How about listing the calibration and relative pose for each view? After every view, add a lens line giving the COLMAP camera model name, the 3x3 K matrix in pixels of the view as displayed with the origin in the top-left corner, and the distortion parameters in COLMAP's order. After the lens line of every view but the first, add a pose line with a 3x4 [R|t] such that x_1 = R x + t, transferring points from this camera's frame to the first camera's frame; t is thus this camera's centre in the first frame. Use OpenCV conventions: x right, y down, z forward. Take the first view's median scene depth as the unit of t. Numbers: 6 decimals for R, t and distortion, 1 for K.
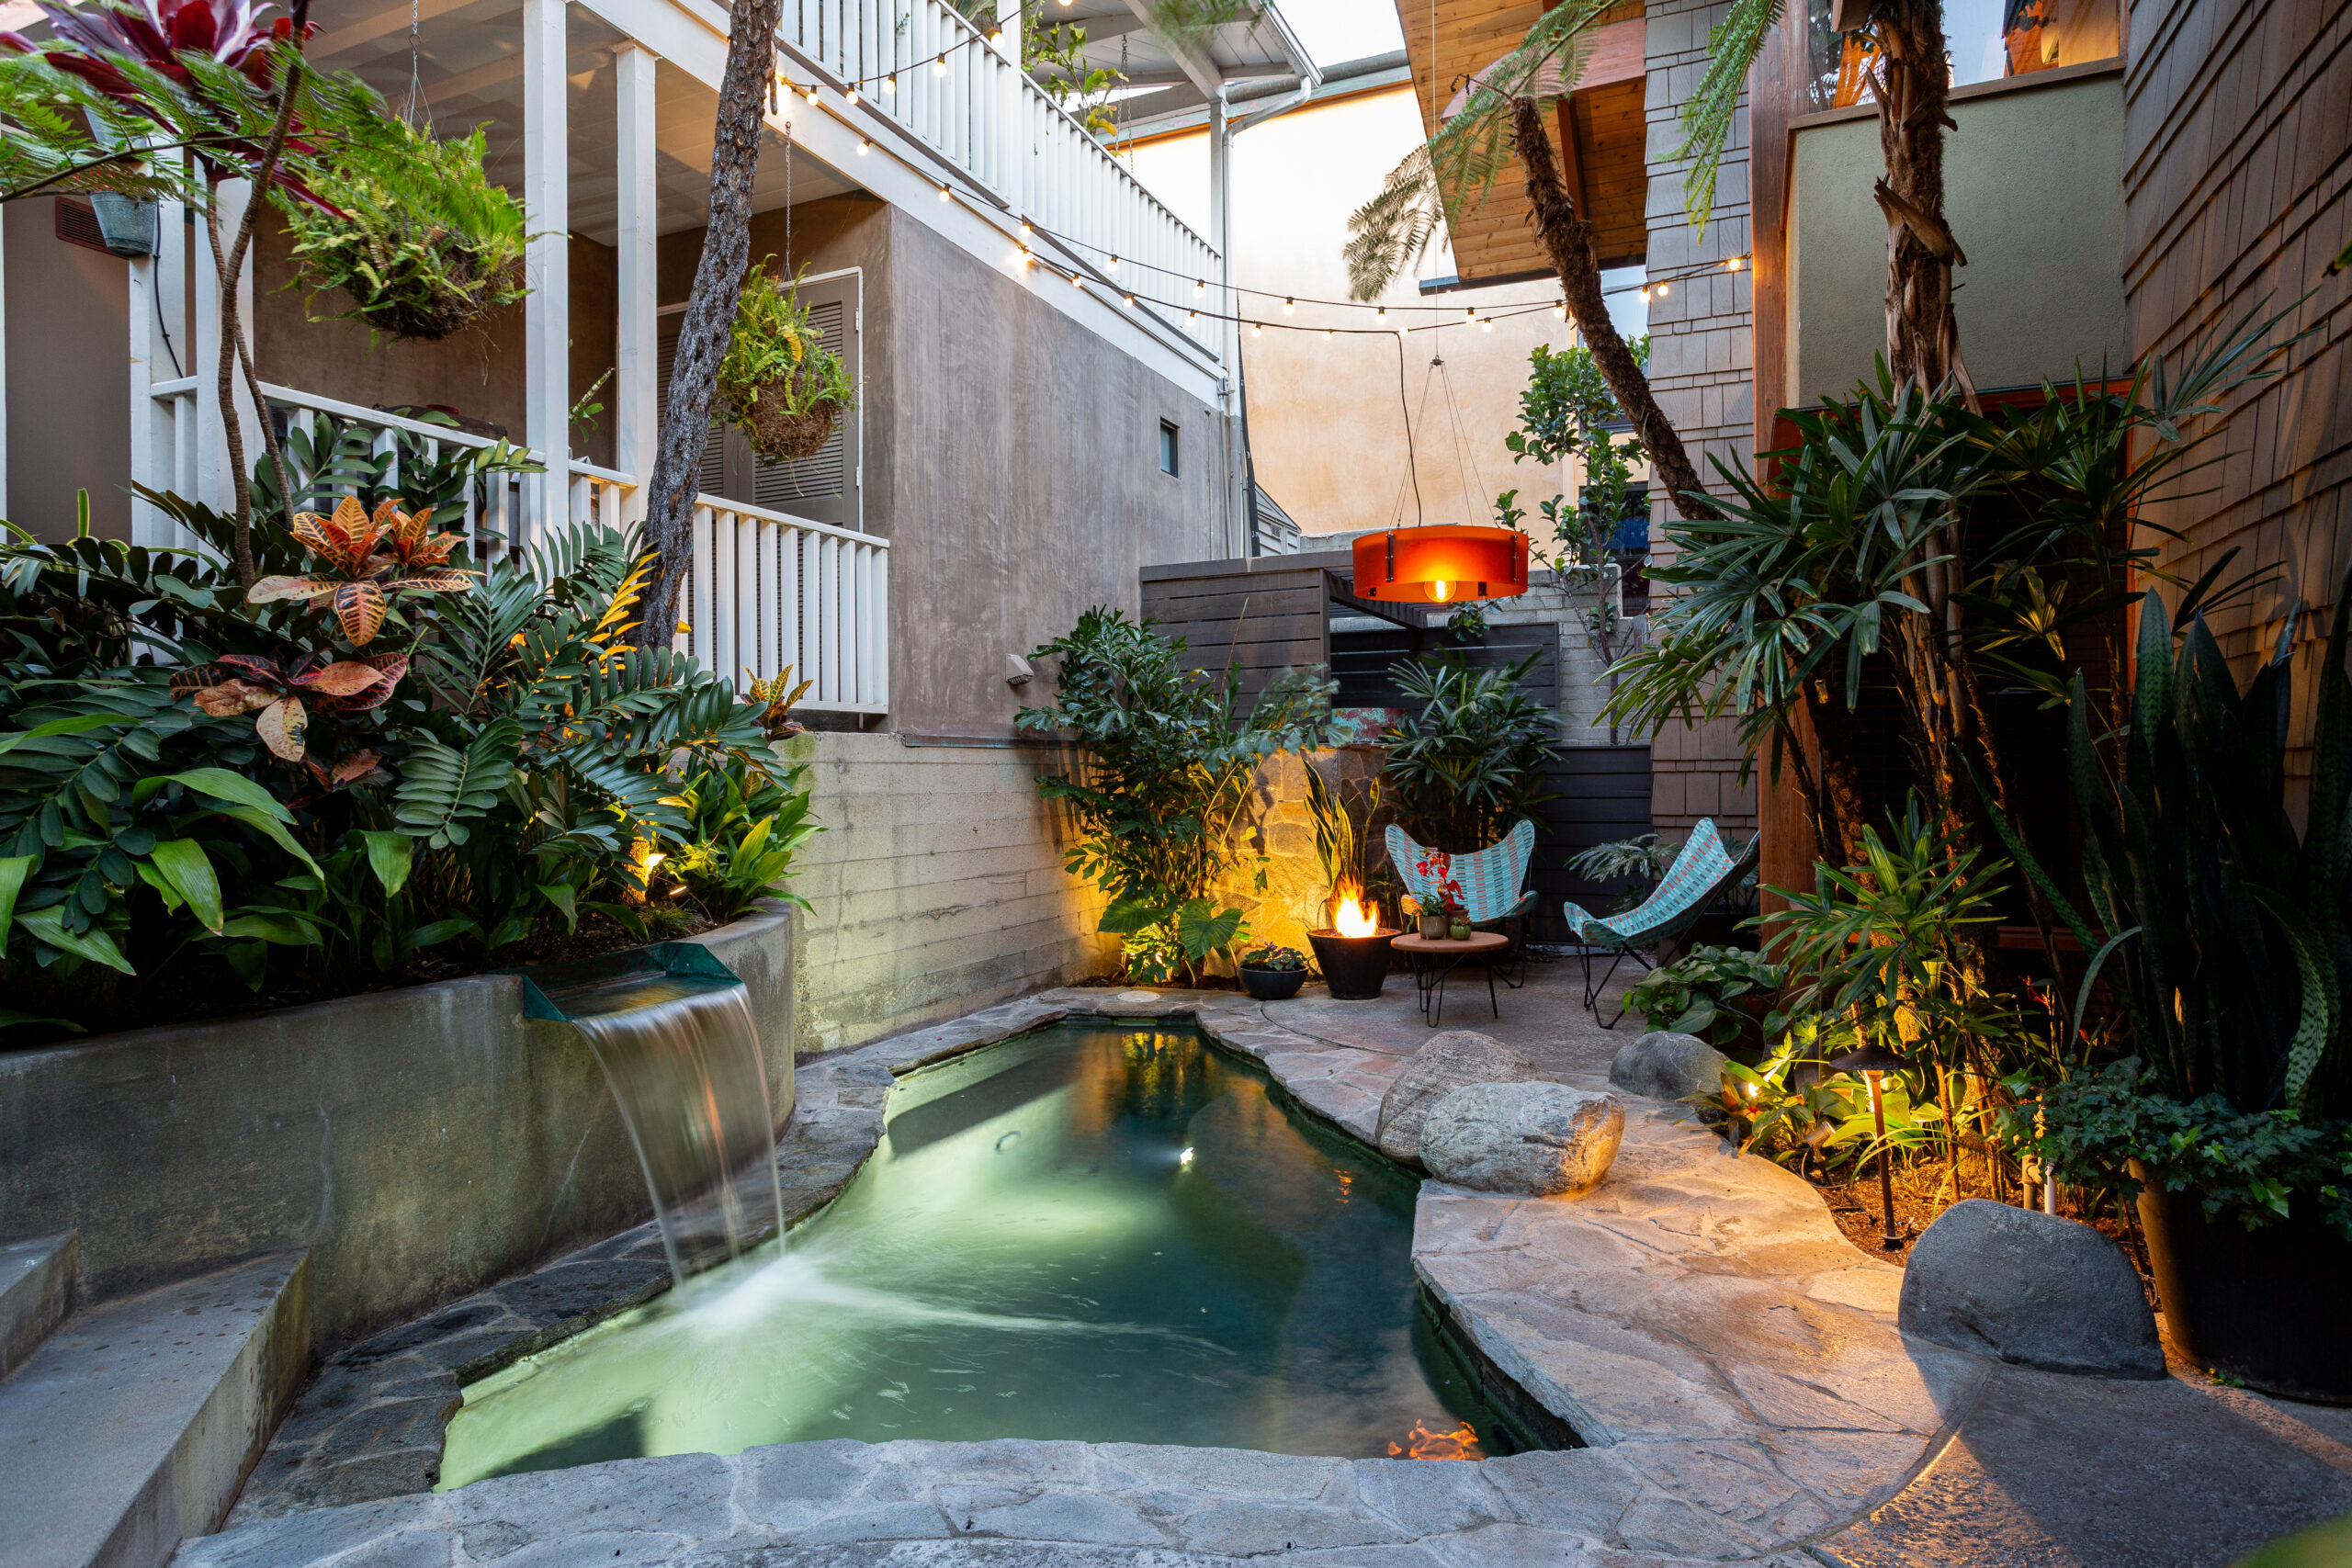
lens RADIAL K [[1421.1, 0, 1094.9], [0, 1421.1, 779.6], [0, 0, 1]] dist [-0.004687, 0.001744]
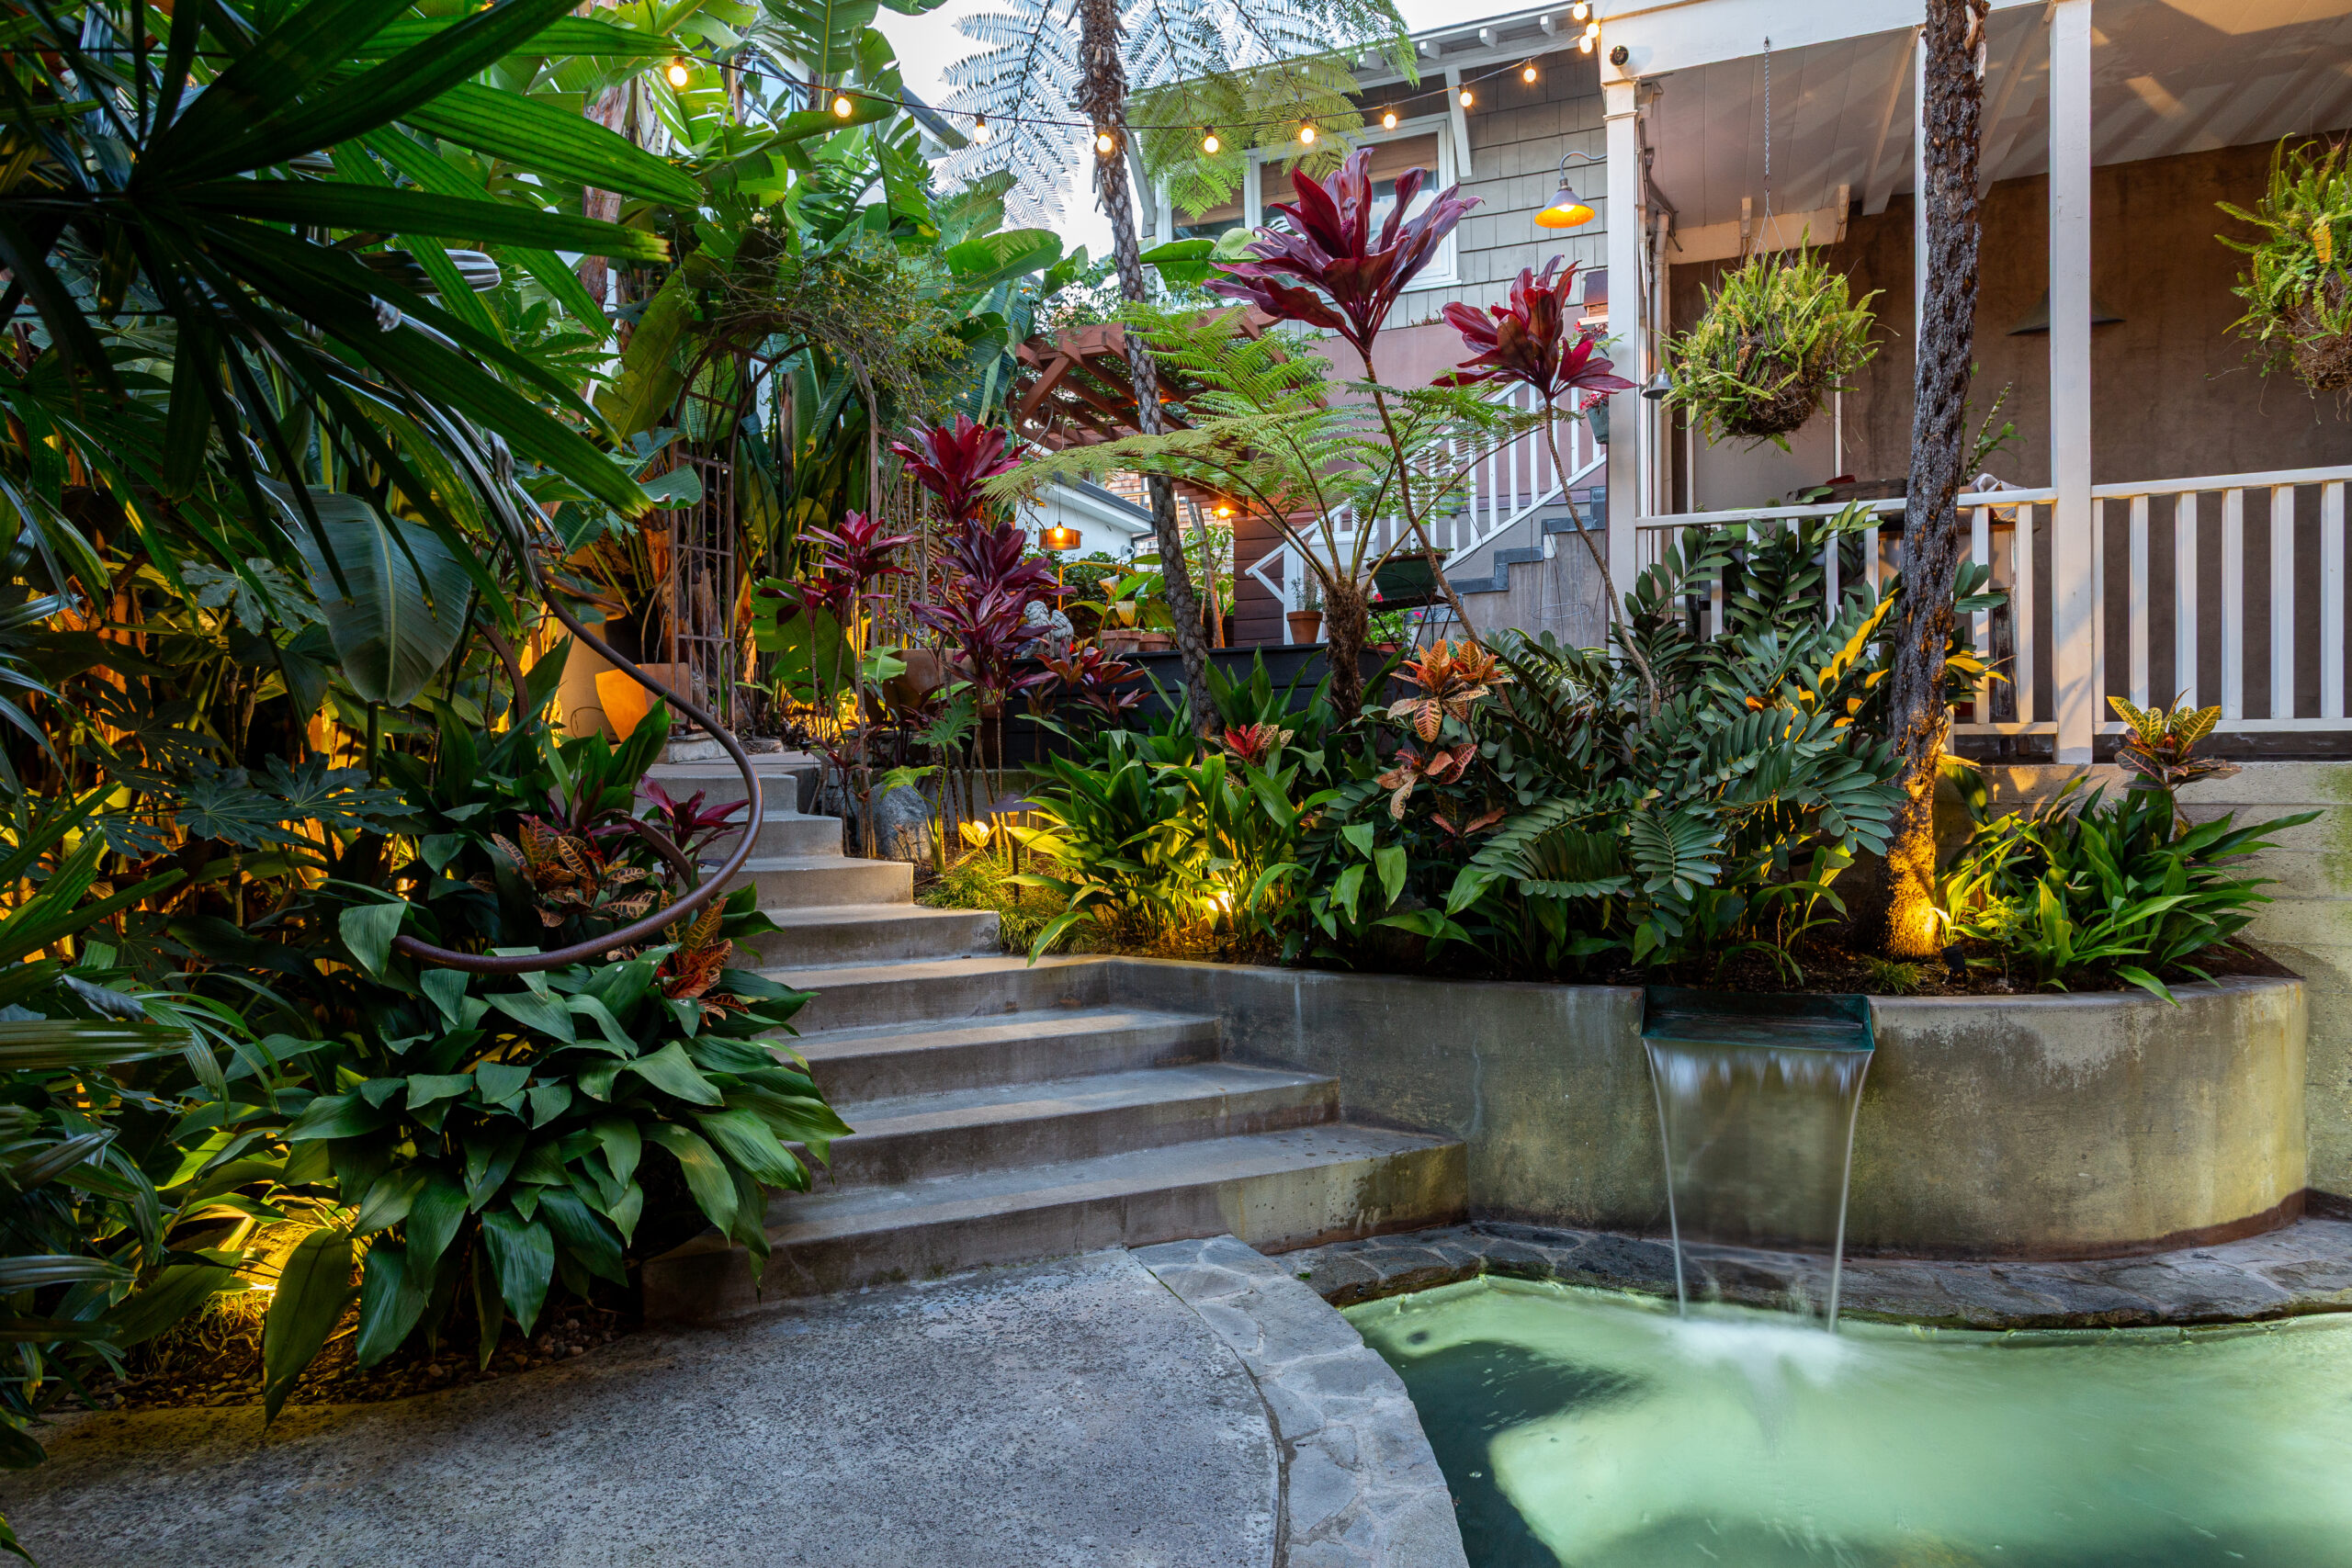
lens RADIAL K [[1421.1, 0, 1173.6], [0, 1421.1, 781.2], [0, 0, 1]] dist [-0.004687, 0.001744]
pose [[-0.002245, 0.019668, -0.999804, 0.888313], [0.009160, 0.999765, 0.019646, -0.077442], [0.999956, -0.009114, -0.002425, 0.667880]]
